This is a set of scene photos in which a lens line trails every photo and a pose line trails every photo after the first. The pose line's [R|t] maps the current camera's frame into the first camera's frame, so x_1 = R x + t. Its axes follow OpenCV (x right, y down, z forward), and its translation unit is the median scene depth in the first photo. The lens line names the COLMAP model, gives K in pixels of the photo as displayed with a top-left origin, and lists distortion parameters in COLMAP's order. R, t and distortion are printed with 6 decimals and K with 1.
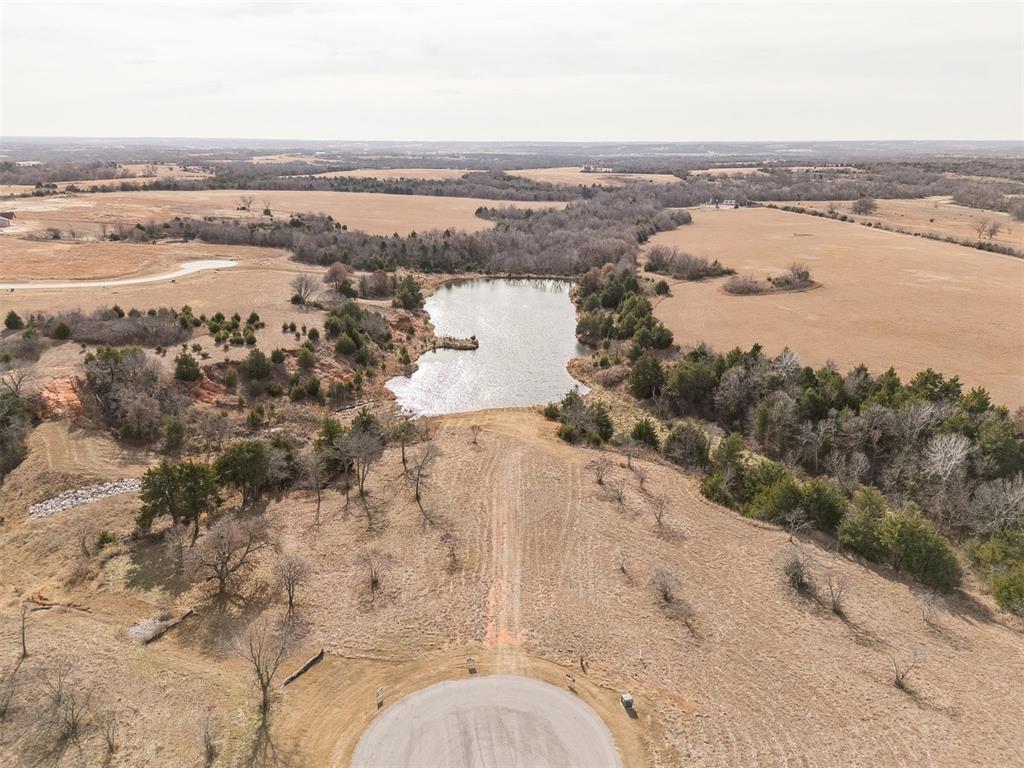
lens RADIAL K [[752.2, 0, 512.5], [0, 752.2, 377.9], [0, 0, 1]] dist [0.081179, -0.071909]
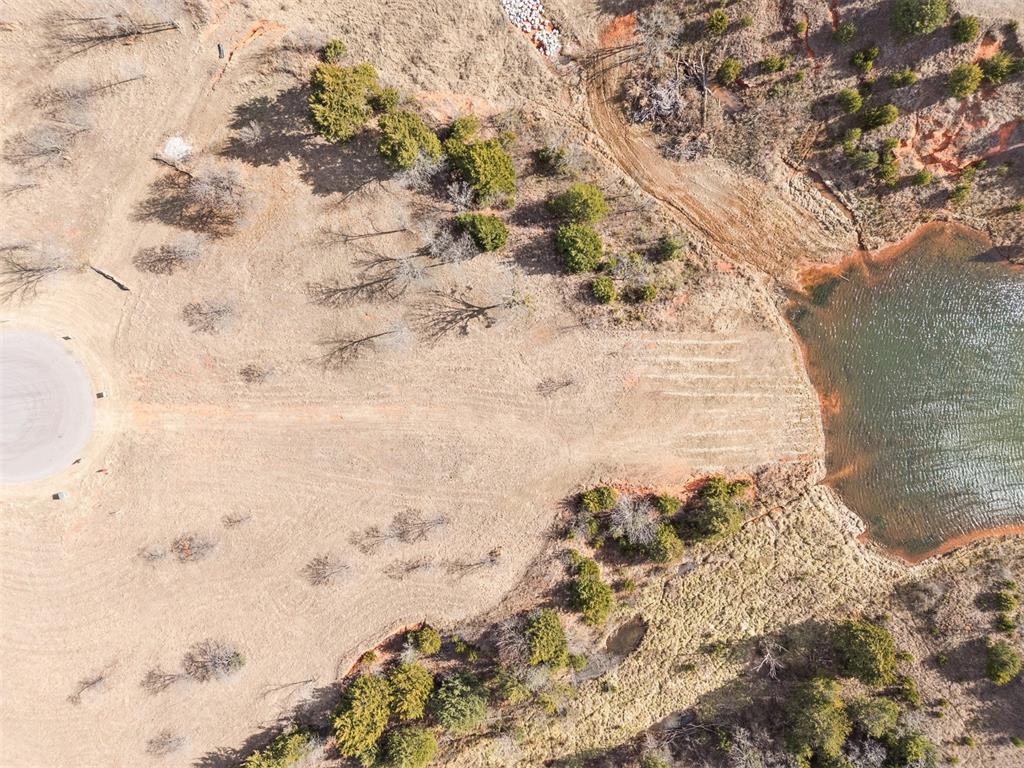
lens RADIAL K [[732.7, 0, 511.1], [0, 732.7, 380.5], [0, 0, 1]] dist [0.074238, -0.060249]
pose [[-0.020576, 0.999763, 0.007112, -0.036949], [-0.295156, -0.012871, 0.955362, -0.421290], [0.955228, 0.017558, 0.295351, 0.455492]]
